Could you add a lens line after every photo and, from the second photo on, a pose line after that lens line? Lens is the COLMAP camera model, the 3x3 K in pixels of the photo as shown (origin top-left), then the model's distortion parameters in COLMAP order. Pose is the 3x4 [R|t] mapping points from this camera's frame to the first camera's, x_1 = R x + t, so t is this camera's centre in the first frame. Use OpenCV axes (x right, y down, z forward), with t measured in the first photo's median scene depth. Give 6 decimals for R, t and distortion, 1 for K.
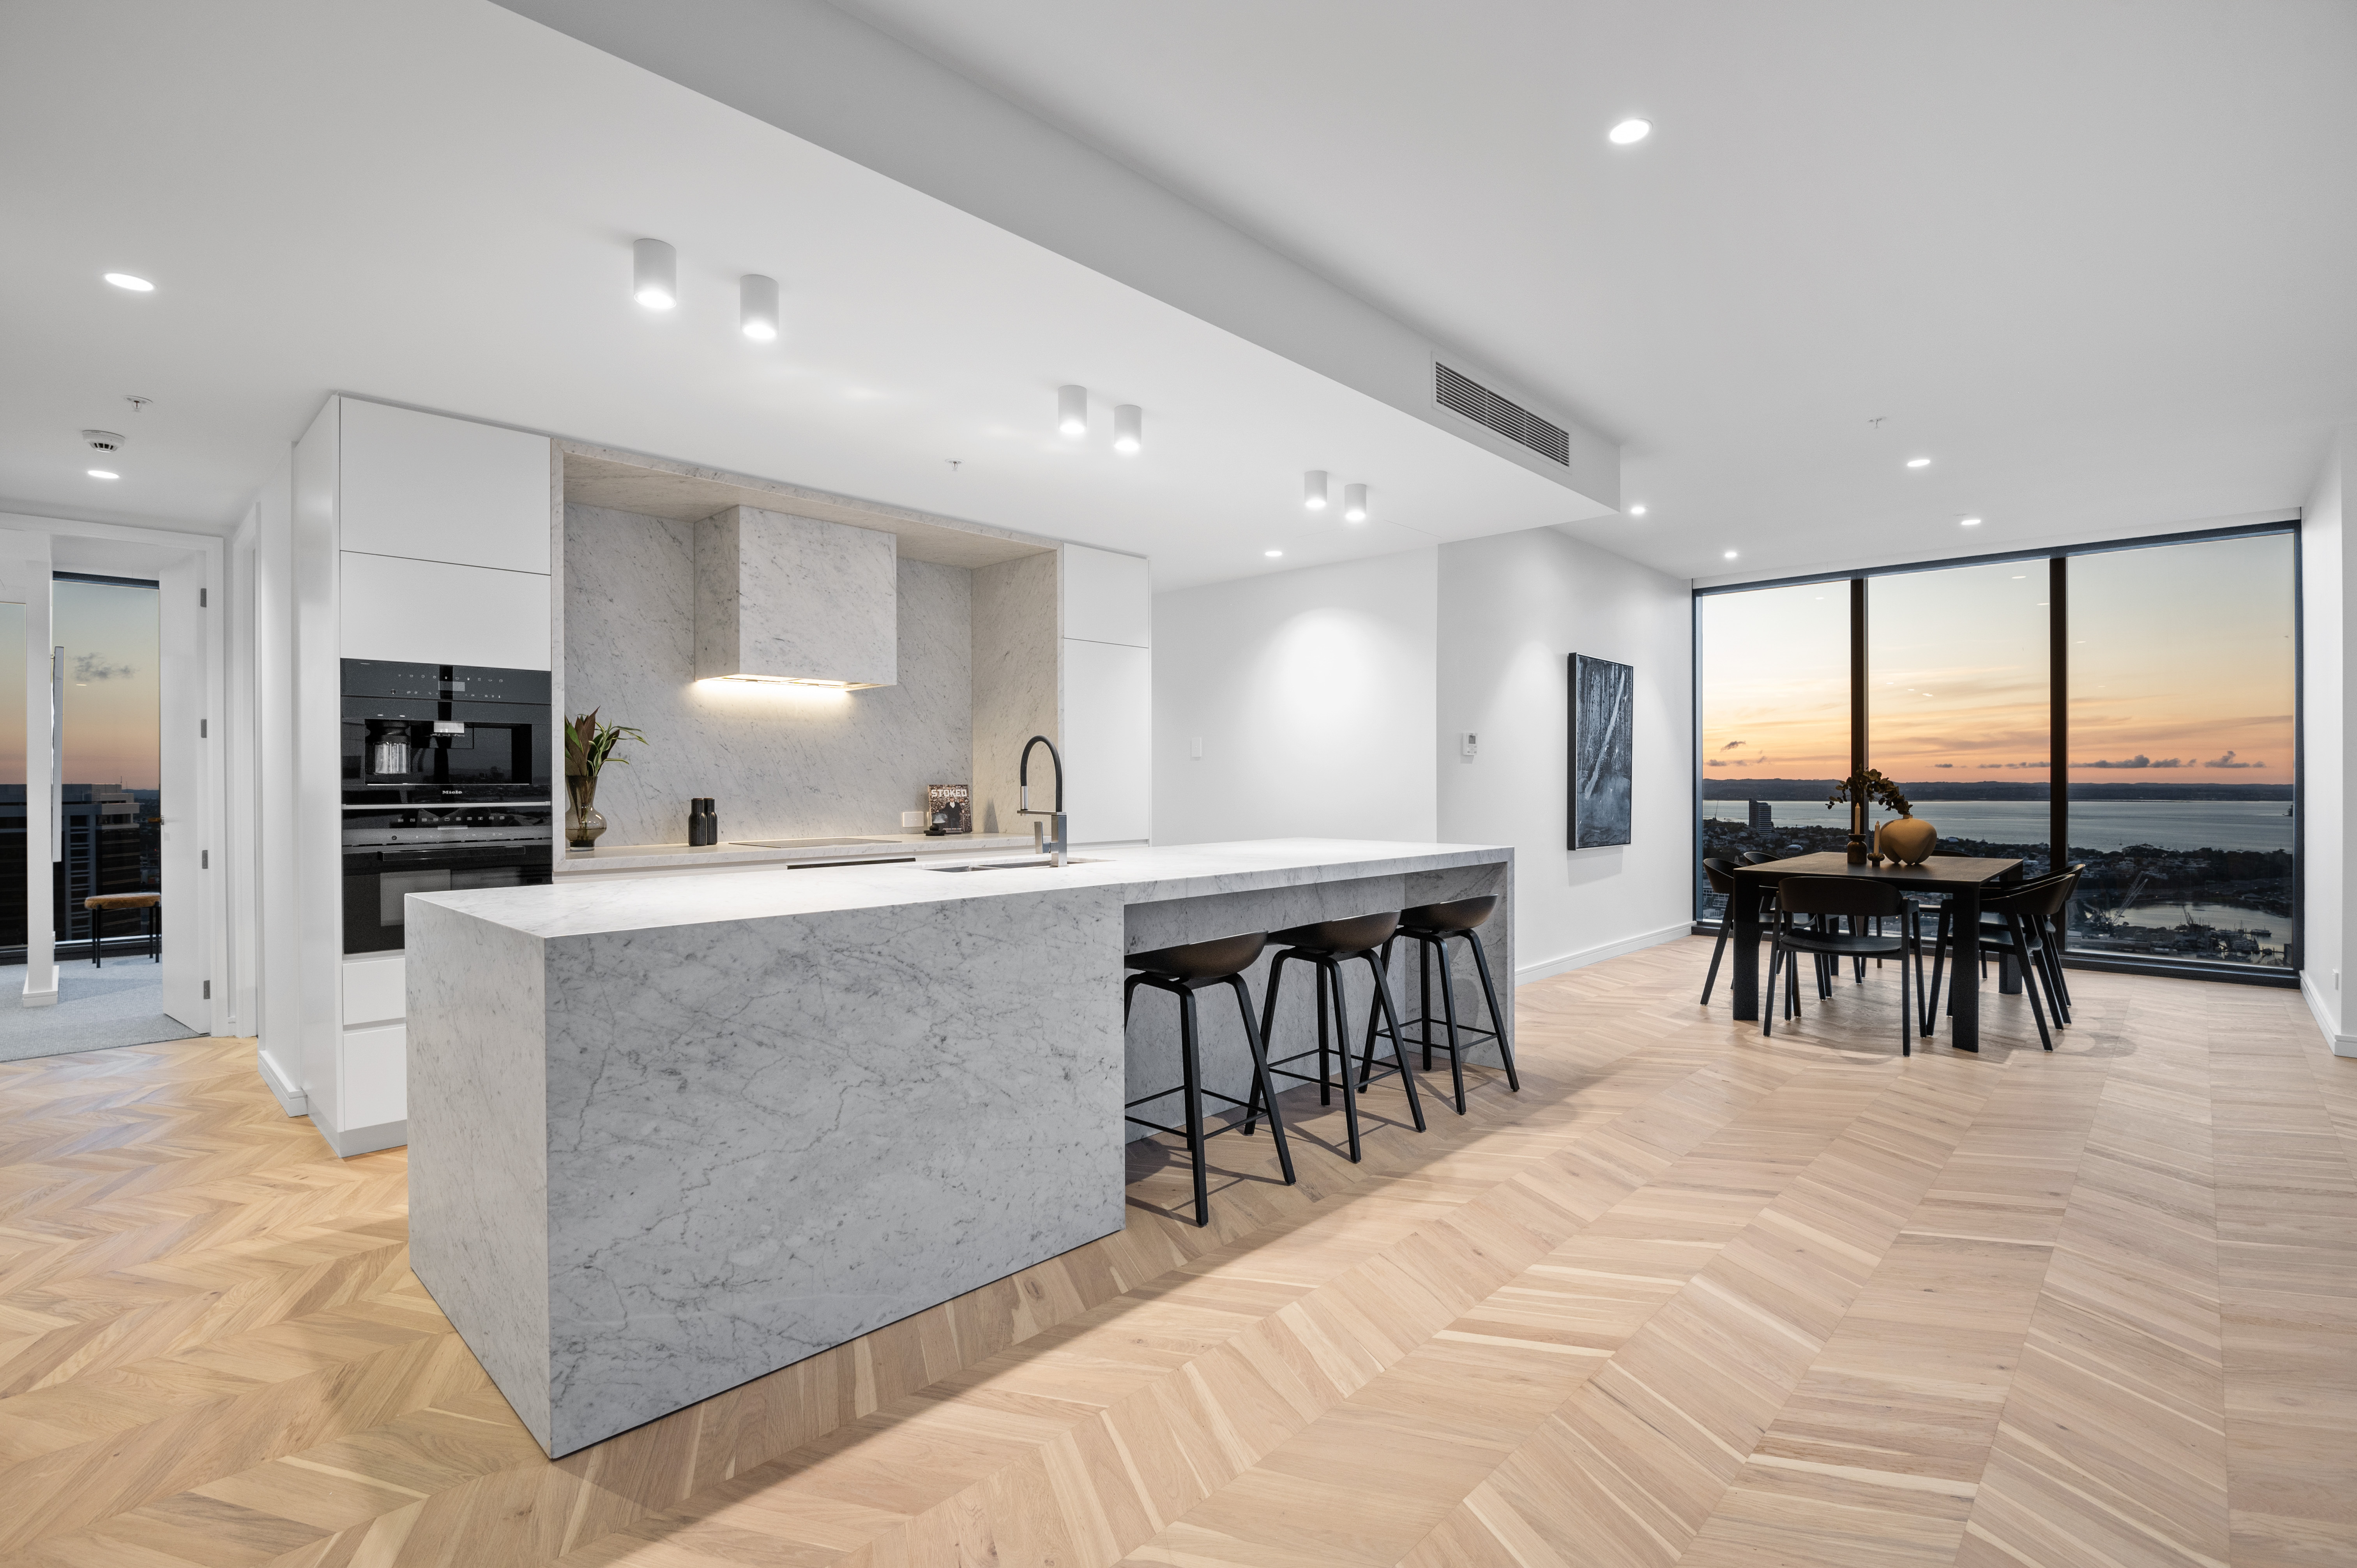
lens RADIAL K [[1086.8, 0, 1172.2], [0, 1086.8, 786.3], [0, 0, 1]] dist [-0.009557, -0.005660]
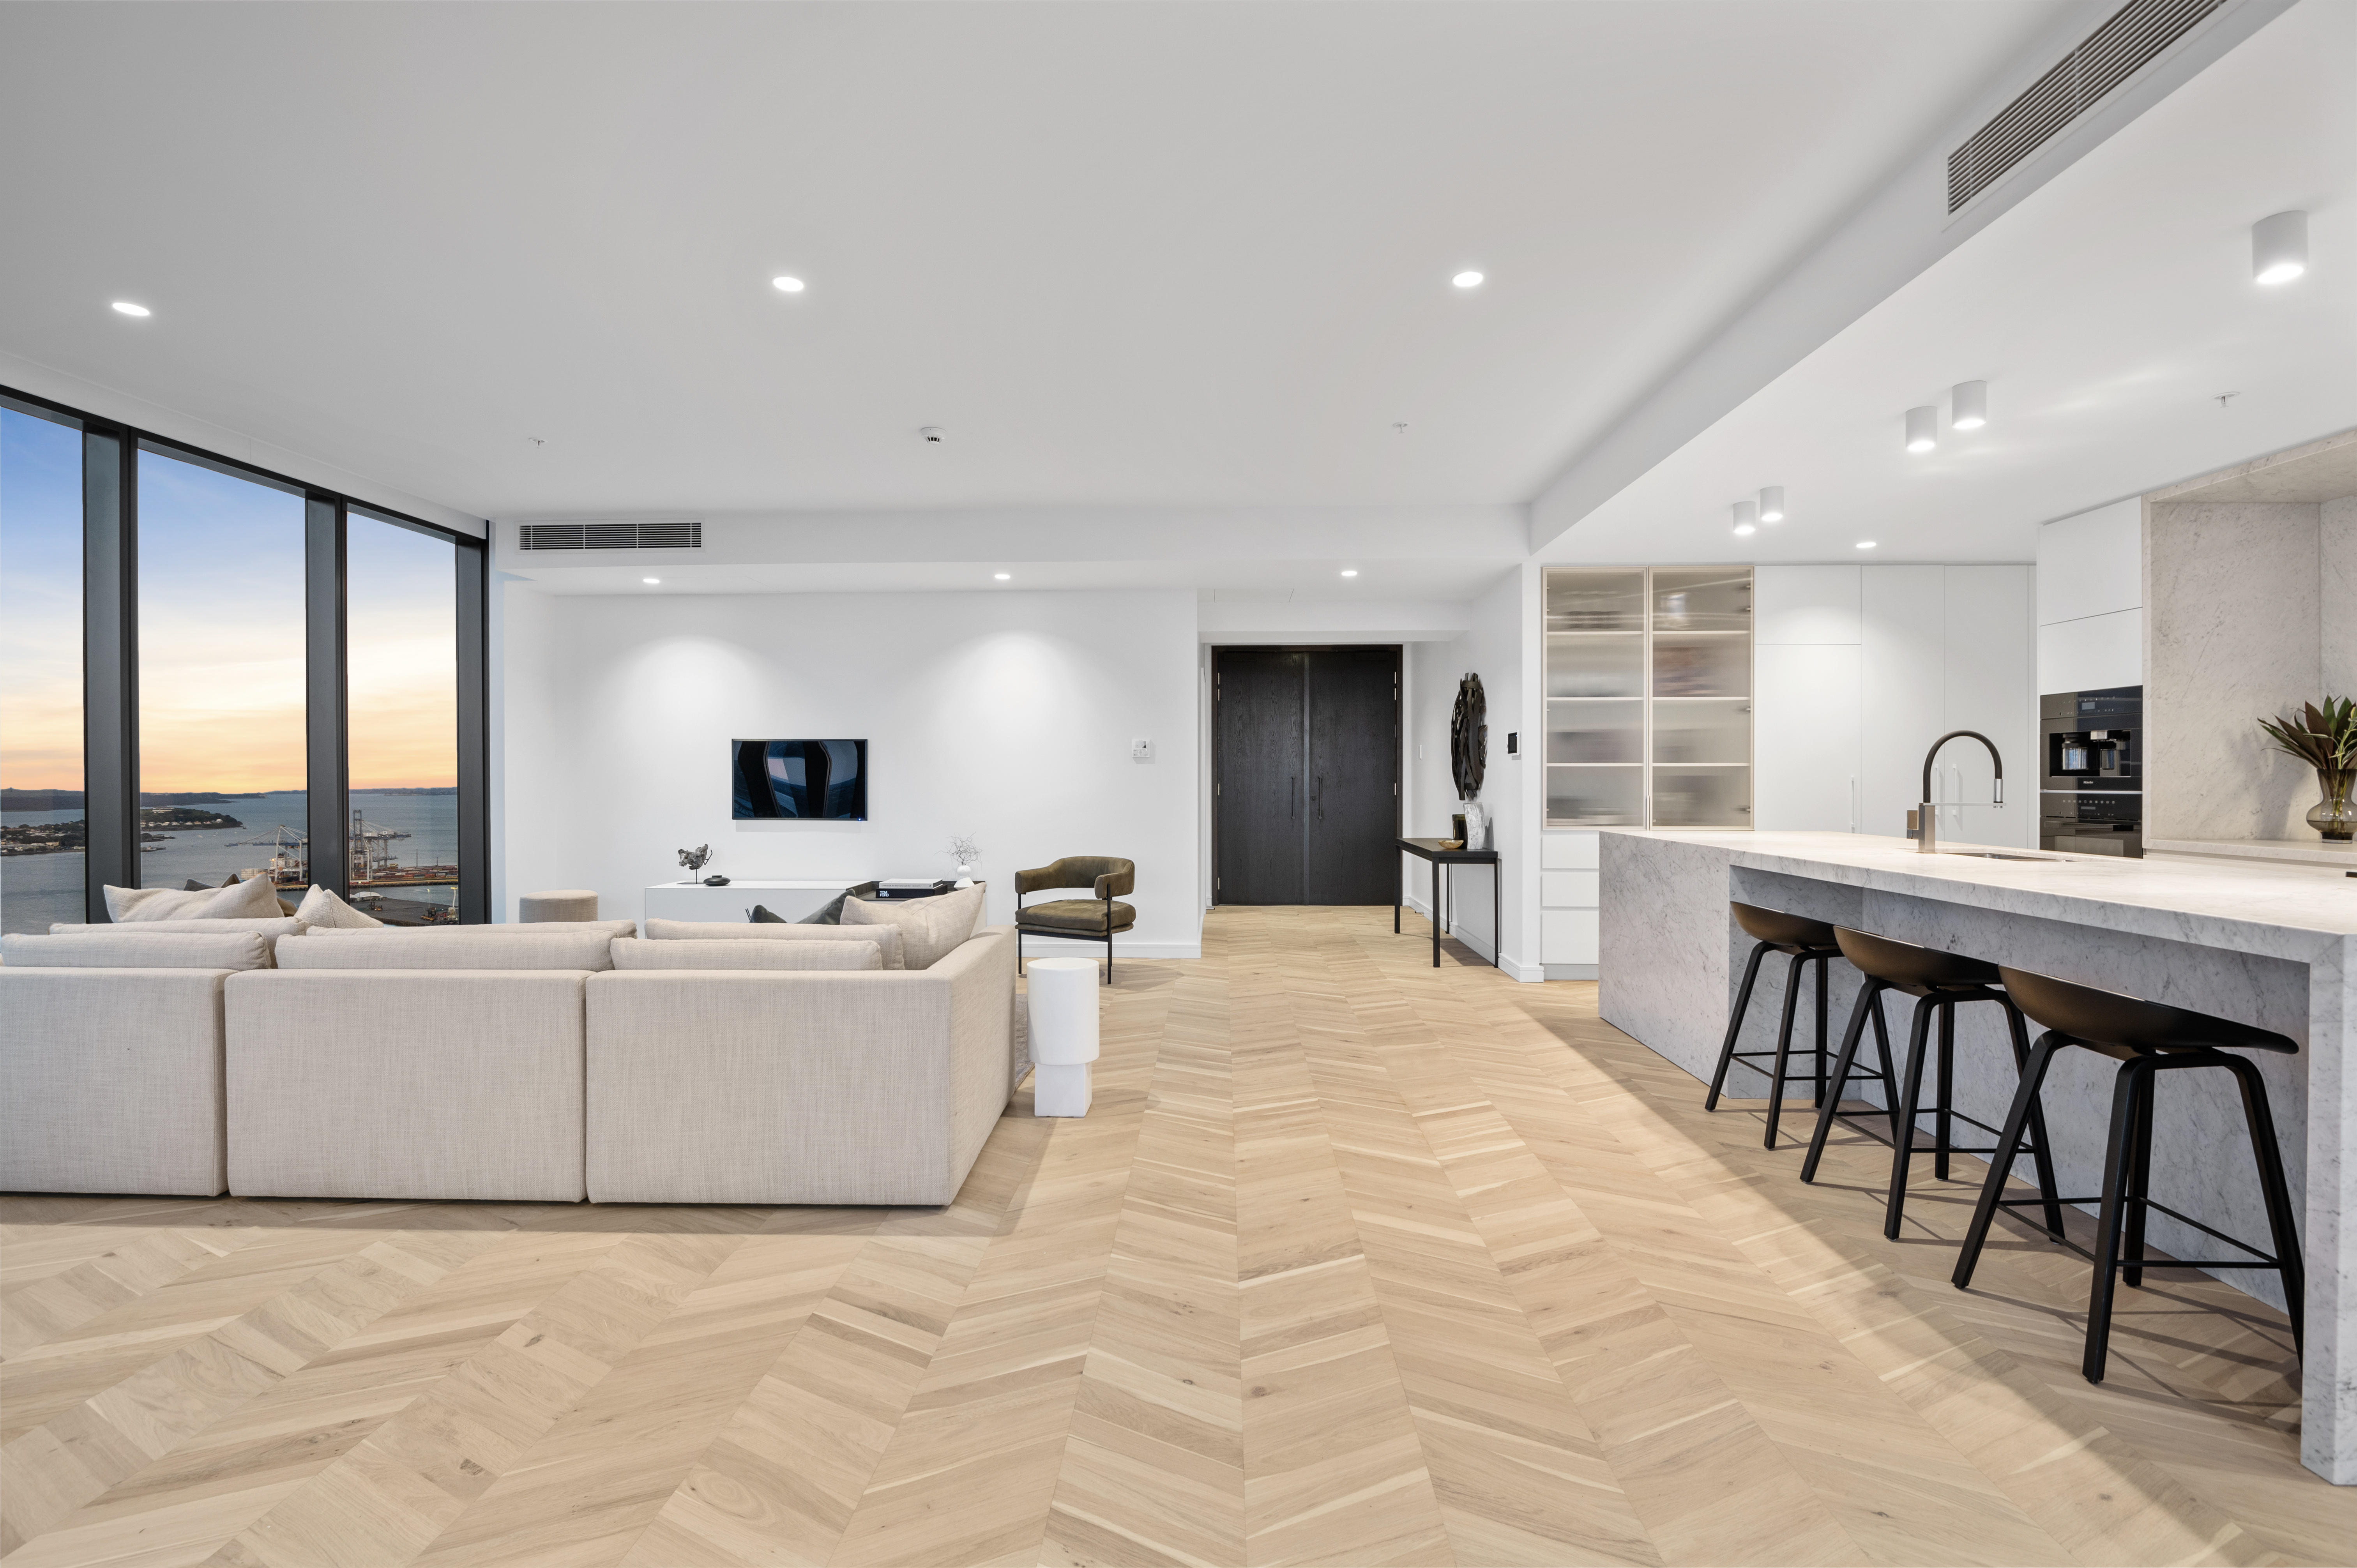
lens RADIAL K [[1086.8, 0, 1127.0], [0, 1086.8, 785.3], [0, 0, 1]] dist [-0.009557, -0.005660]
pose [[-0.782682, 0.006835, -0.622385, 1.021973], [0.001275, 0.999955, 0.009378, -0.004201], [0.622421, 0.006546, -0.782655, 1.155091]]
